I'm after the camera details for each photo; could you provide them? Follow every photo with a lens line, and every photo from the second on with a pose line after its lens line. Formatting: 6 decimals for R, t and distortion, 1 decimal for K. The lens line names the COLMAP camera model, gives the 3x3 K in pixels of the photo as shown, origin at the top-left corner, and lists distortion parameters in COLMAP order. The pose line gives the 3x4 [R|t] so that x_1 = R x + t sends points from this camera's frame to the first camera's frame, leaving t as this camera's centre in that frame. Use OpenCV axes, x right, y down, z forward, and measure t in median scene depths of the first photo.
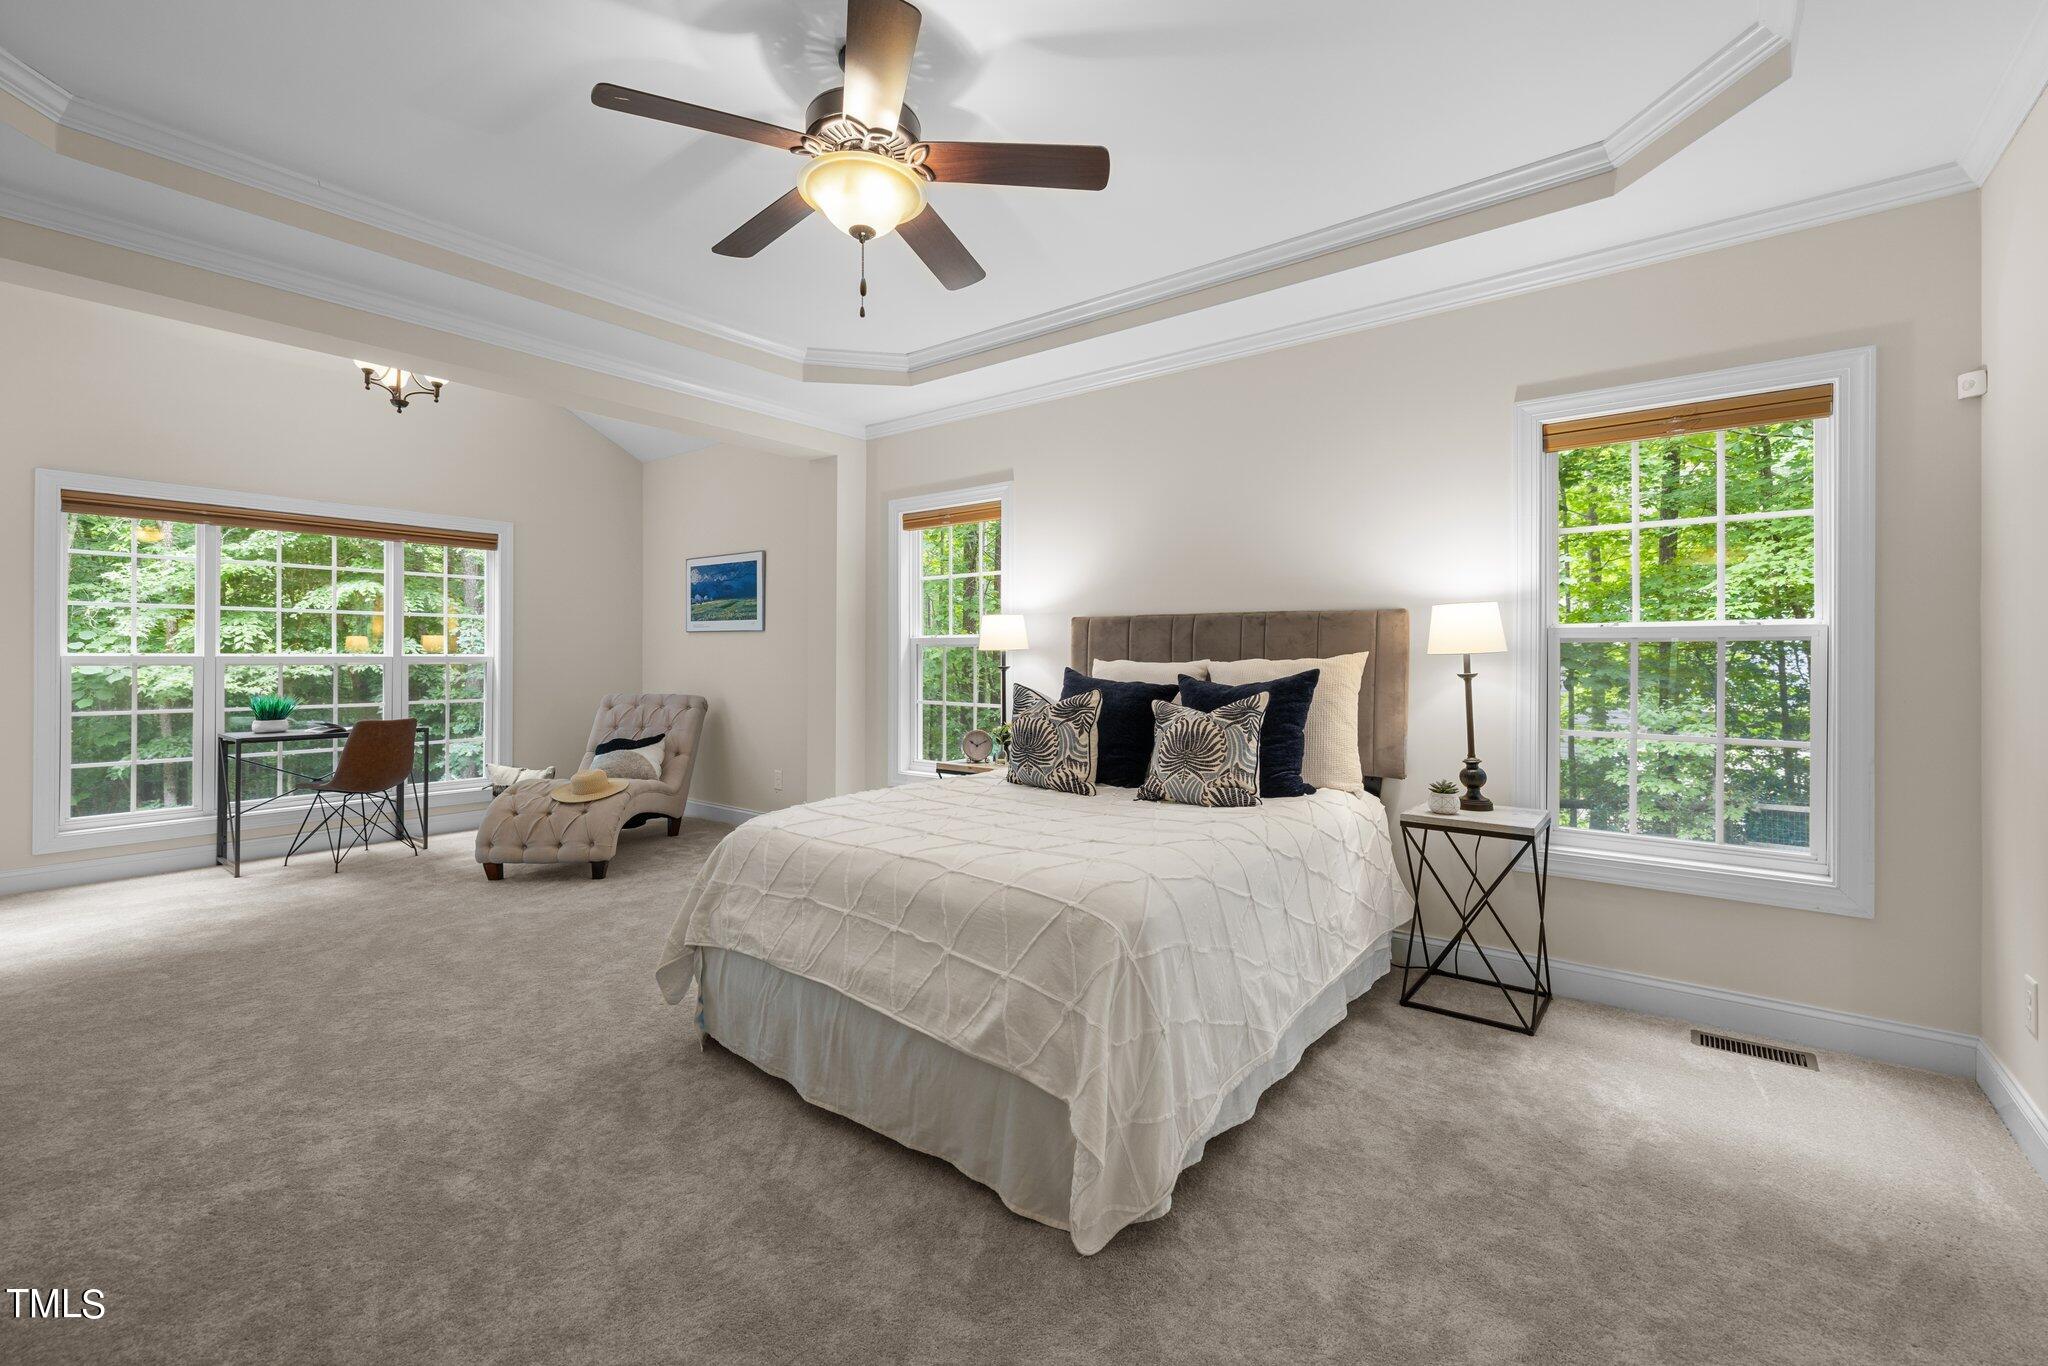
lens RADIAL K [[859.1, 0, 1012.1], [0, 859.1, 653.7], [0, 0, 1]] dist [-0.004618, 0.001425]
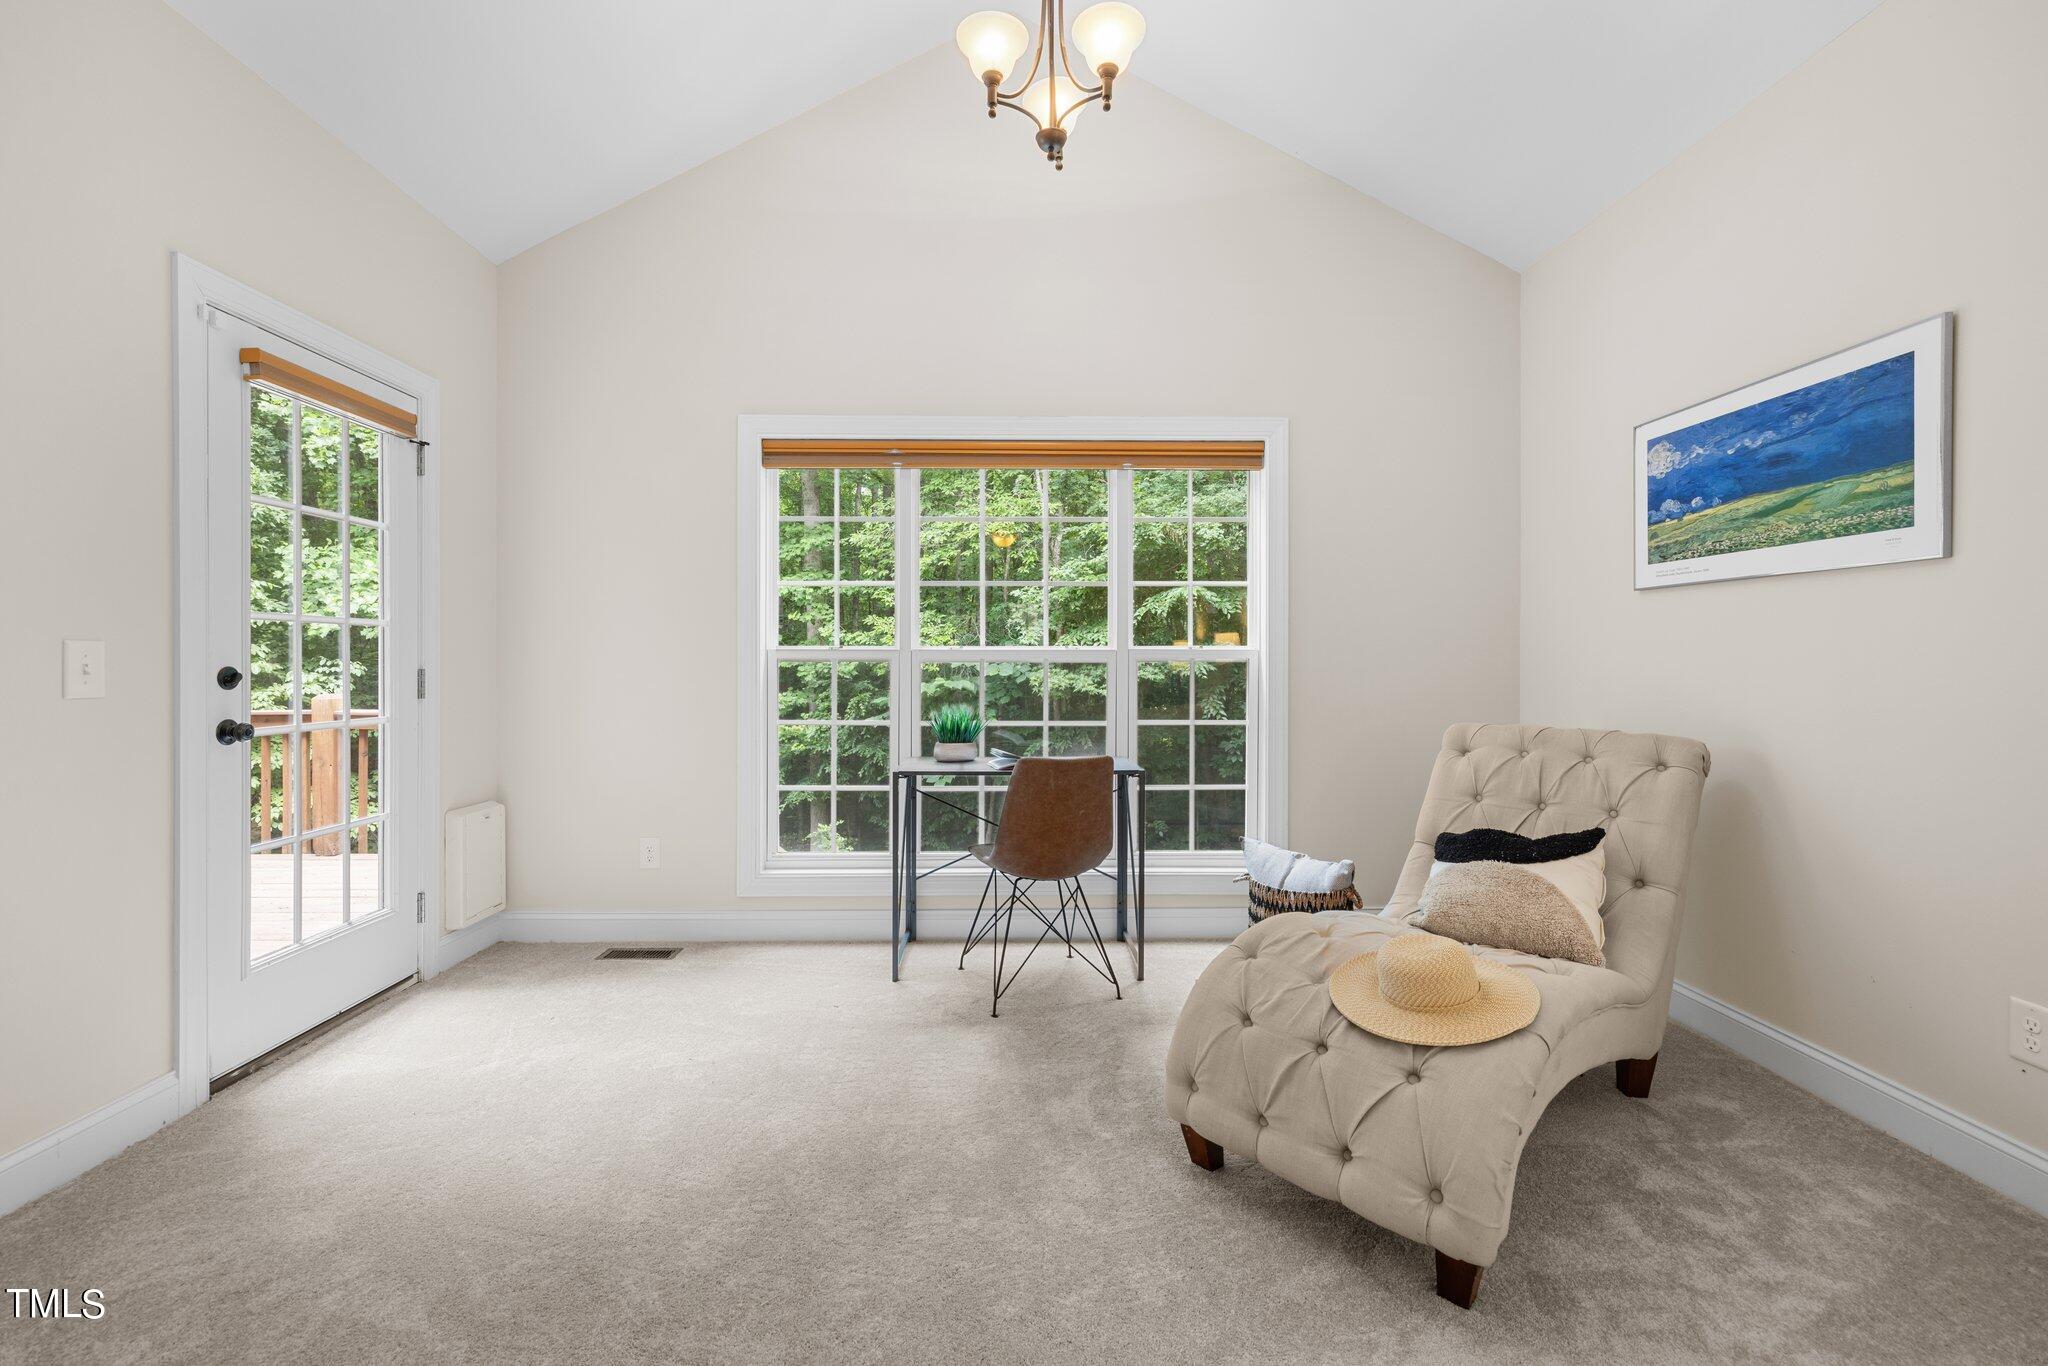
lens RADIAL K [[859.1, 0, 1015.8], [0, 859.1, 662.7], [0, 0, 1]] dist [-0.004618, 0.001425]
pose [[0.630589, -0.001083, -0.776116, -0.265034], [0.001429, 0.999999, -0.000235, 0.013415], [0.776115, -0.000961, 0.630590, 0.526024]]
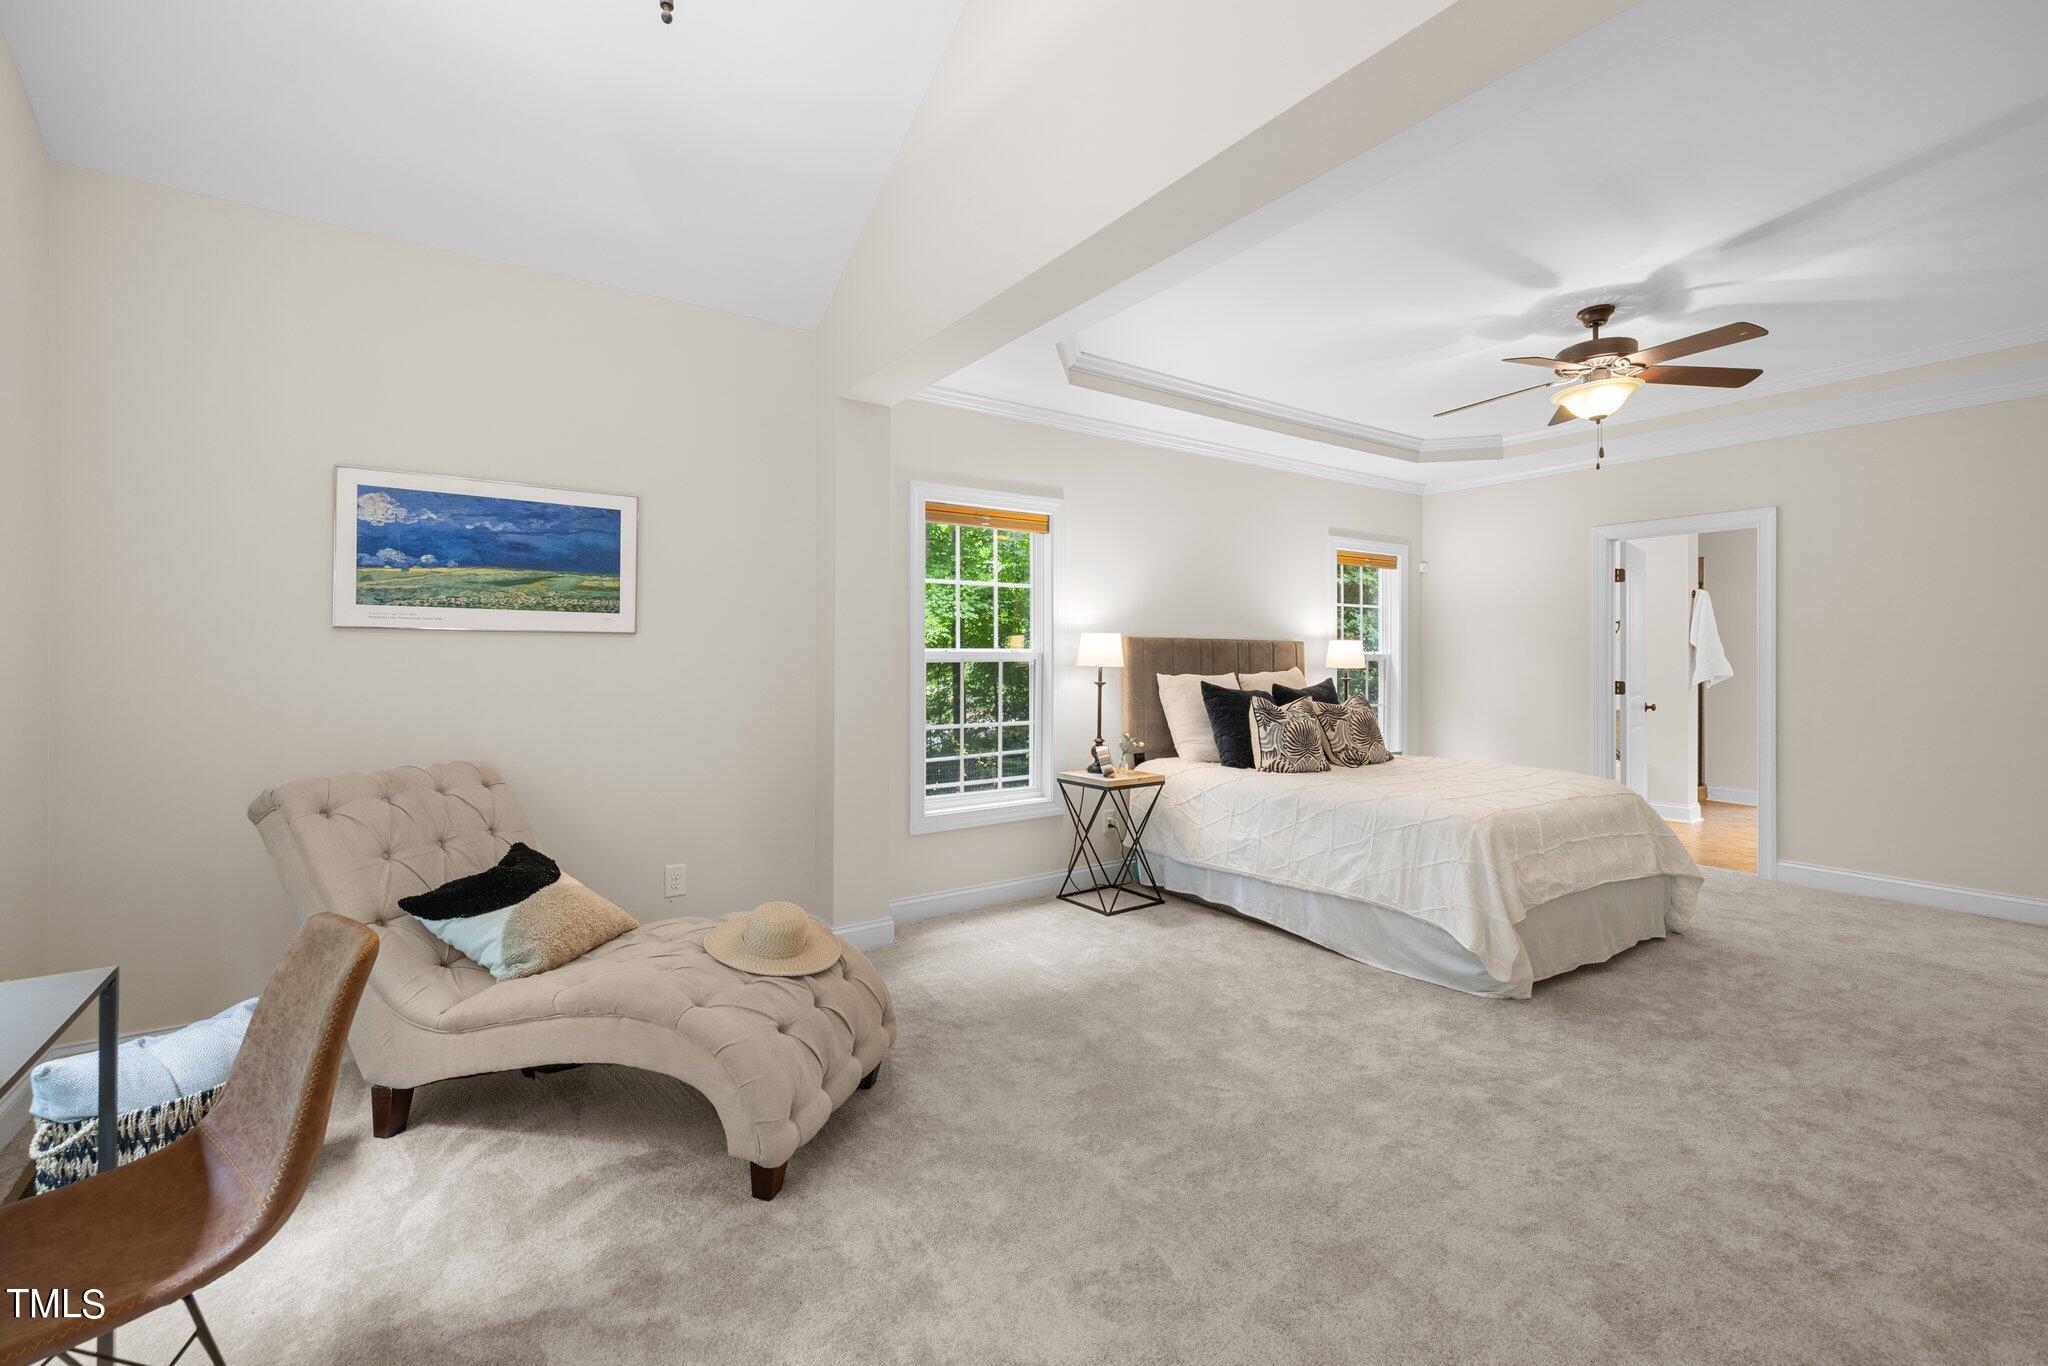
lens RADIAL K [[859.1, 0, 997.8], [0, 859.1, 661.1], [0, 0, 1]] dist [-0.004618, 0.001425]
pose [[0.309507, 0.003139, 0.950892, -0.779347], [0.003290, 0.999985, -0.004371, -0.005123], [-0.950891, 0.004481, 0.309492, 0.598055]]
